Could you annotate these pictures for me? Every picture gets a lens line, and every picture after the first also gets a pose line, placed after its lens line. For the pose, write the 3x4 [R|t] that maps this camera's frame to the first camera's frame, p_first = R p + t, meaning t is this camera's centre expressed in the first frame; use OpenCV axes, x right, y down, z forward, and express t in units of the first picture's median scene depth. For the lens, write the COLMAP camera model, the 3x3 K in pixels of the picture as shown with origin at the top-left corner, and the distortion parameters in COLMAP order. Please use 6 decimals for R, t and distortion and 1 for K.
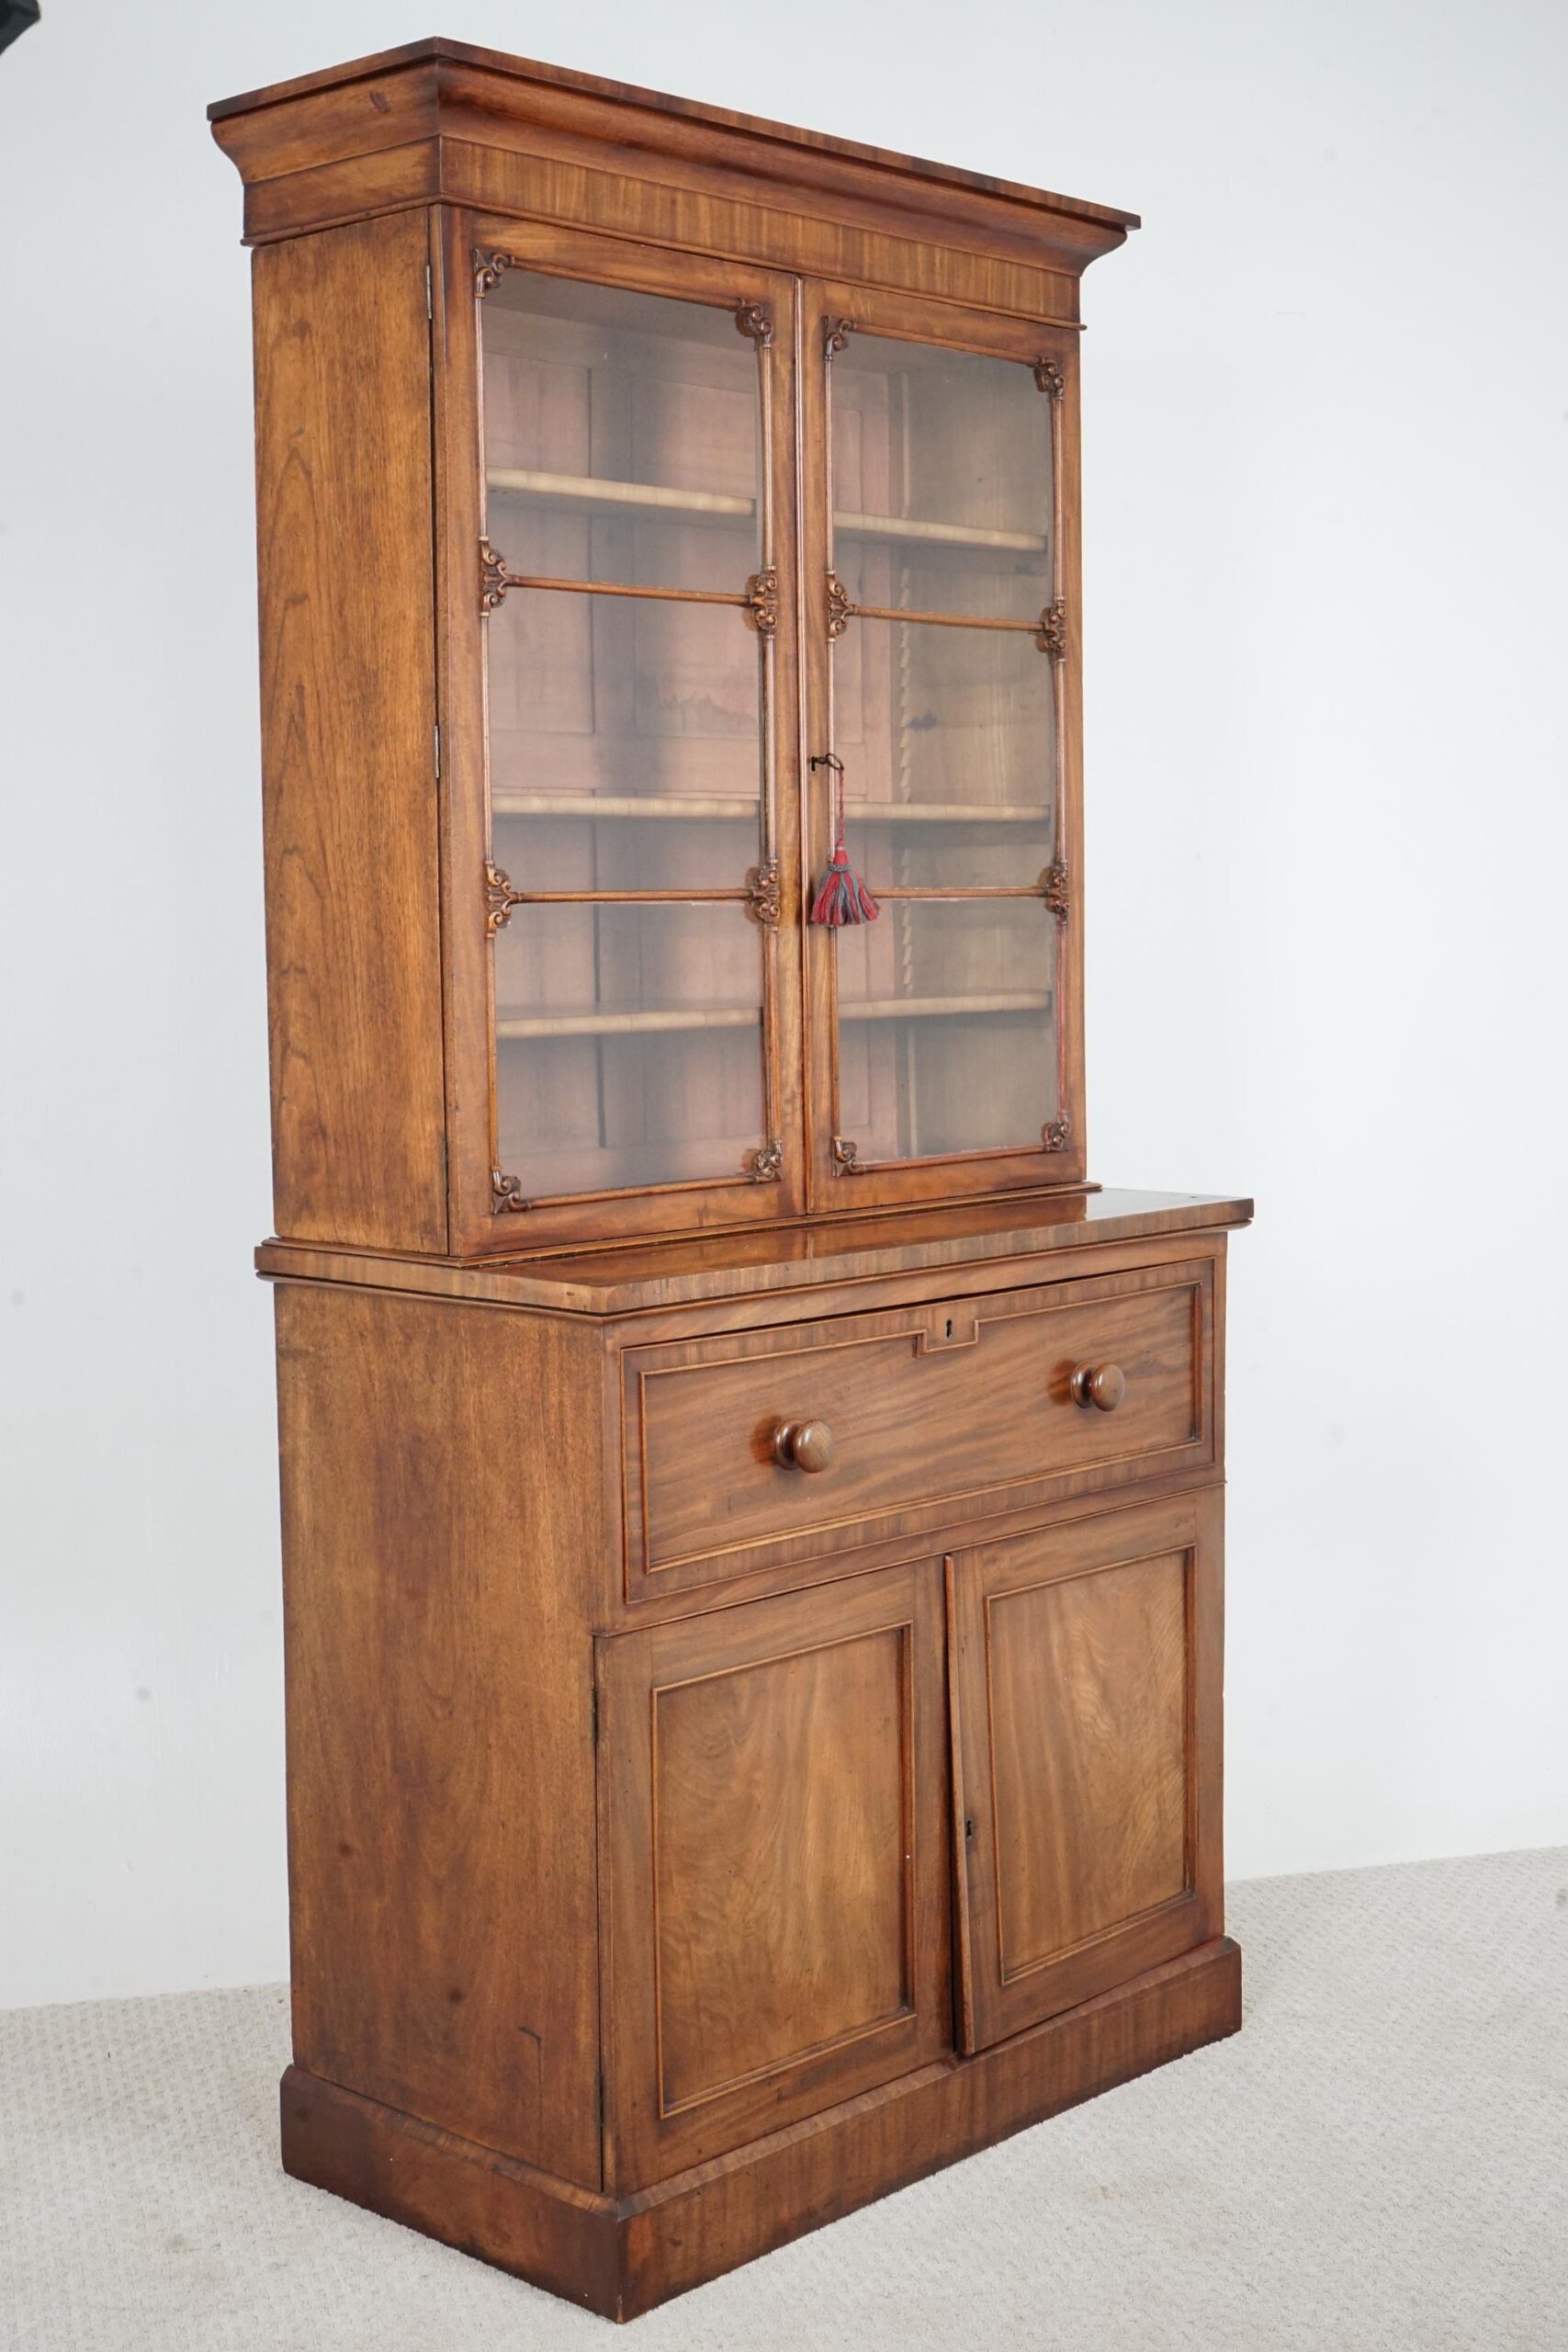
lens RADIAL K [[3107.1, 0, 778.5], [0, 3107.1, 1169.0], [0, 0, 1]] dist [0.010032, 0.000000]
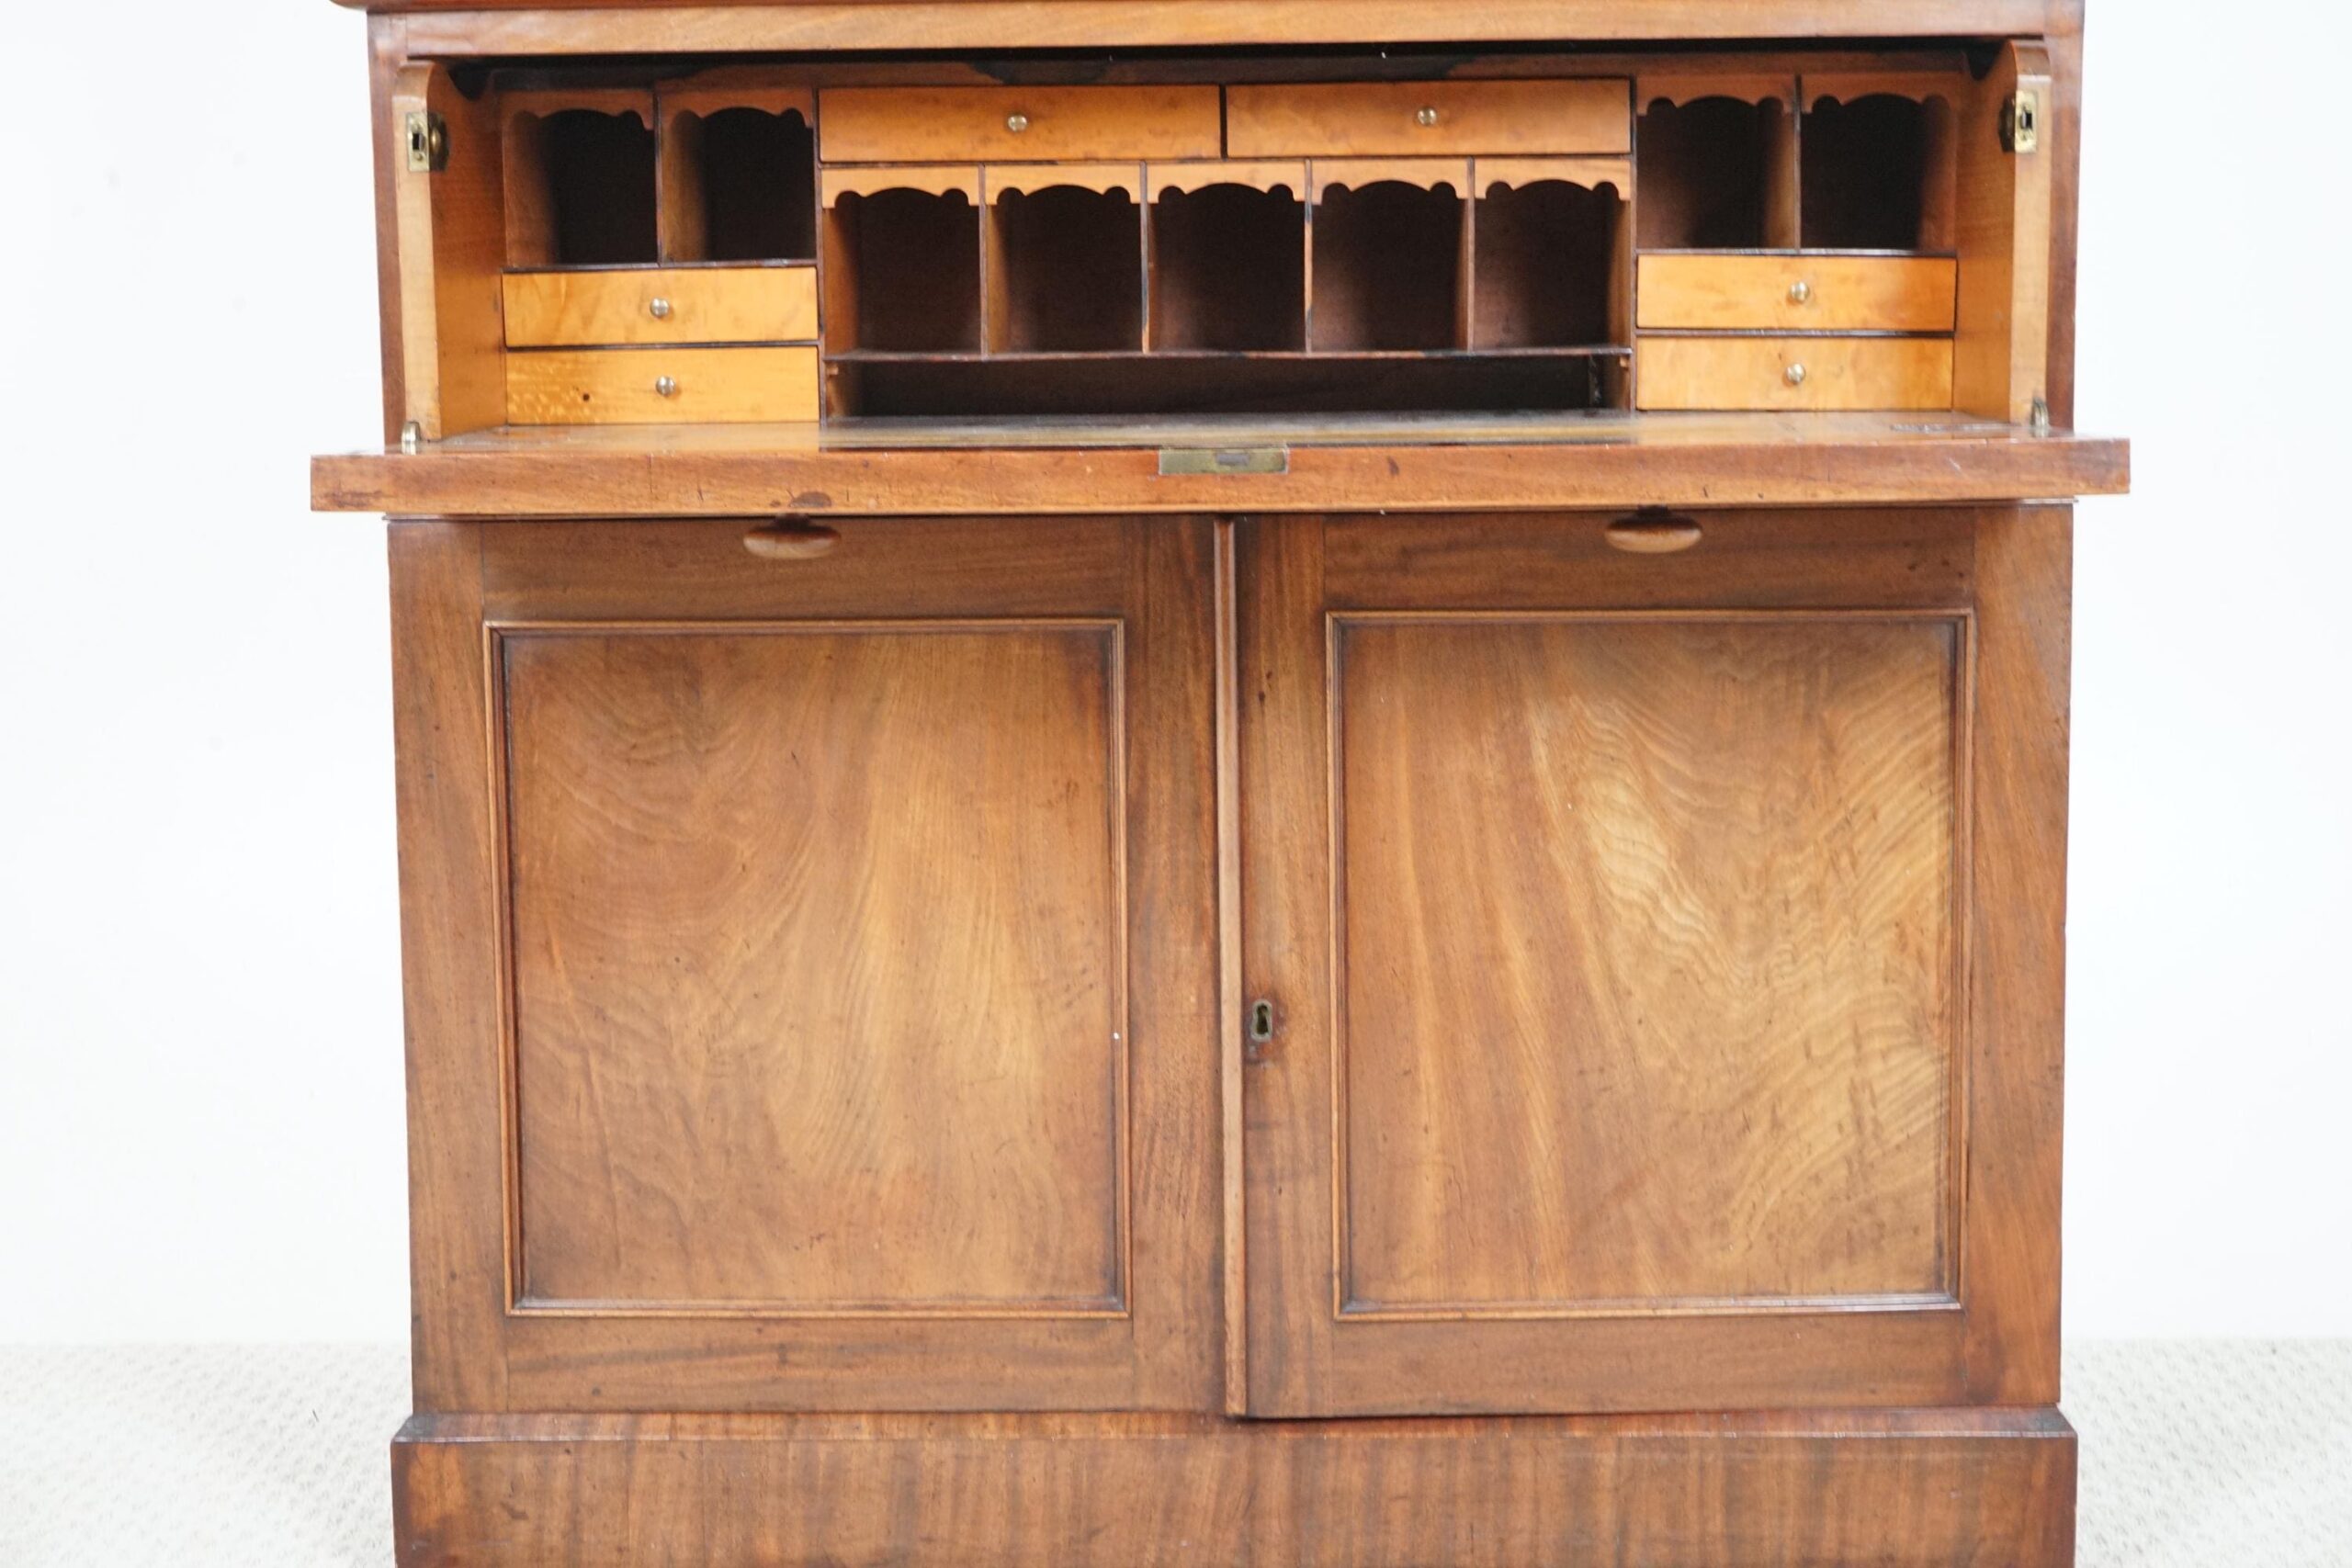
lens RADIAL K [[3864.5, 0, 1179.7], [0, 3864.5, 781.0], [0, 0, 1]] dist [-0.021483, 0.000000]
pose [[0.662550, 0.101594, -0.742095, 0.599090], [-0.062224, 0.994800, 0.080636, 0.122293], [0.746428, -0.007249, 0.665426, 0.562525]]
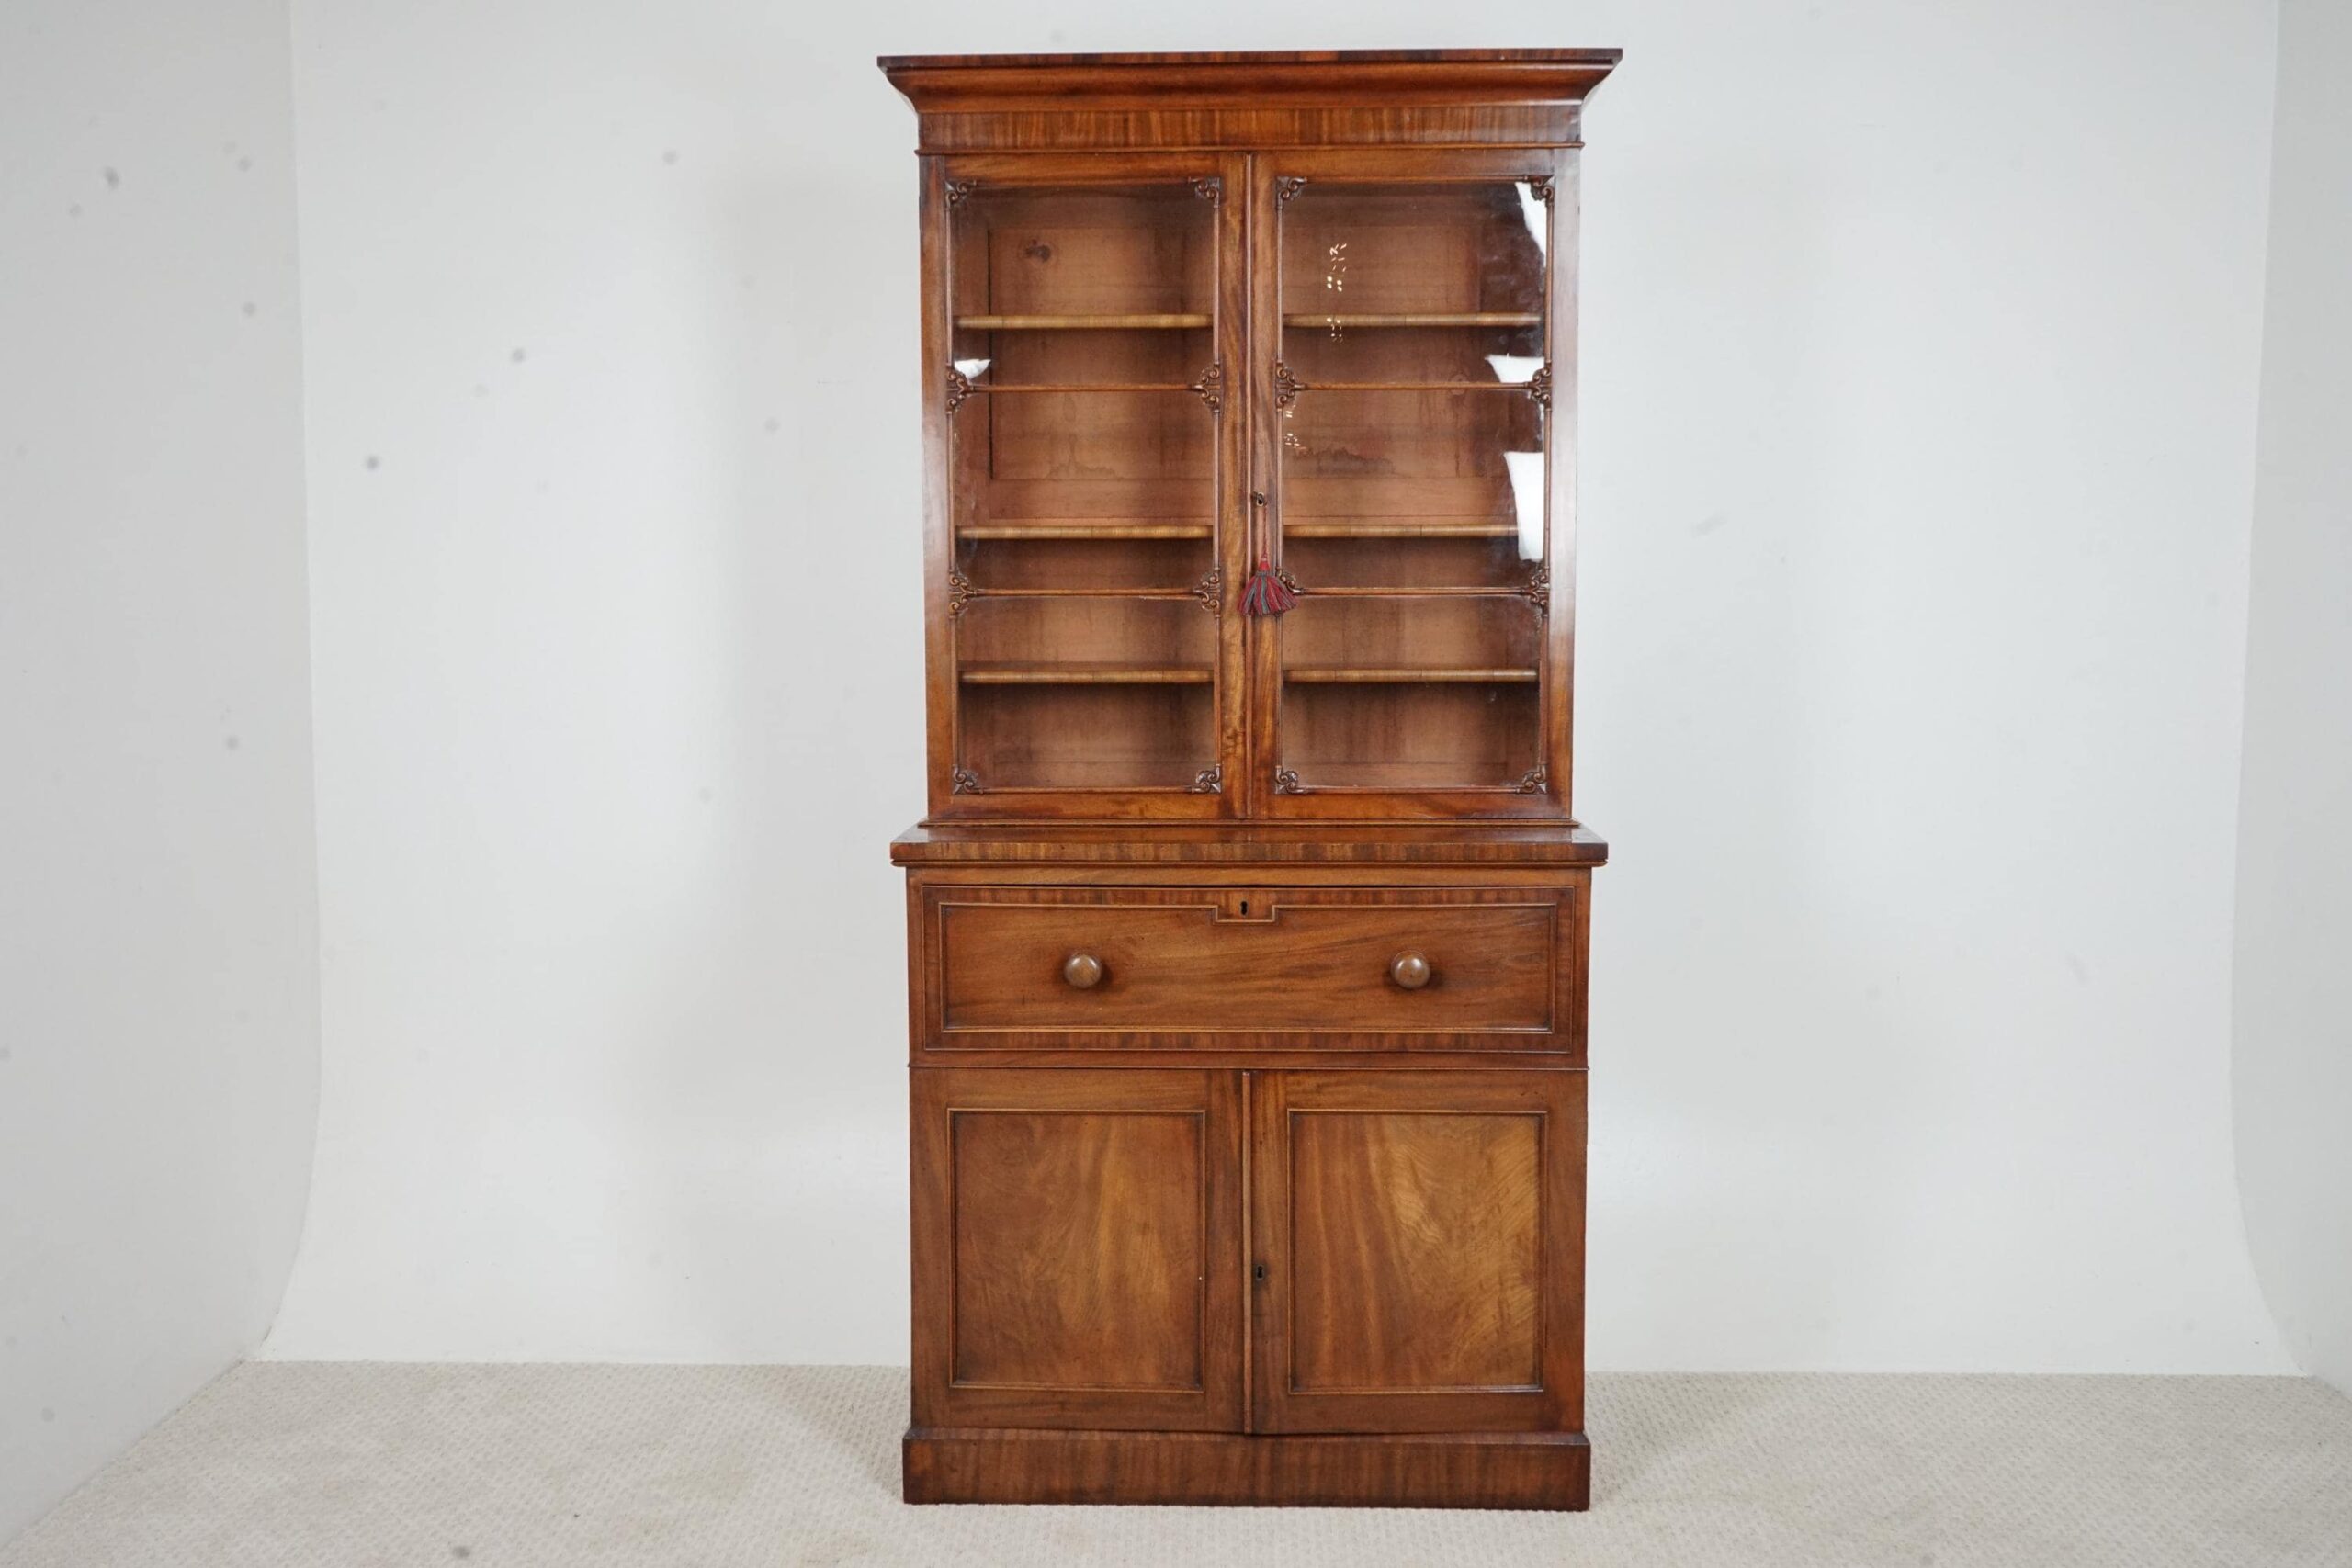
lens RADIAL K [[2225.5, 0, 1177.0], [0, 2225.5, 771.5], [0, 0, 1]] dist [-0.013390, 0.000000]
pose [[0.660838, 0.078813, -0.746379, 0.805107], [-0.069656, 0.996619, 0.043564, -0.052612], [0.747290, 0.023201, 0.664093, 0.333459]]
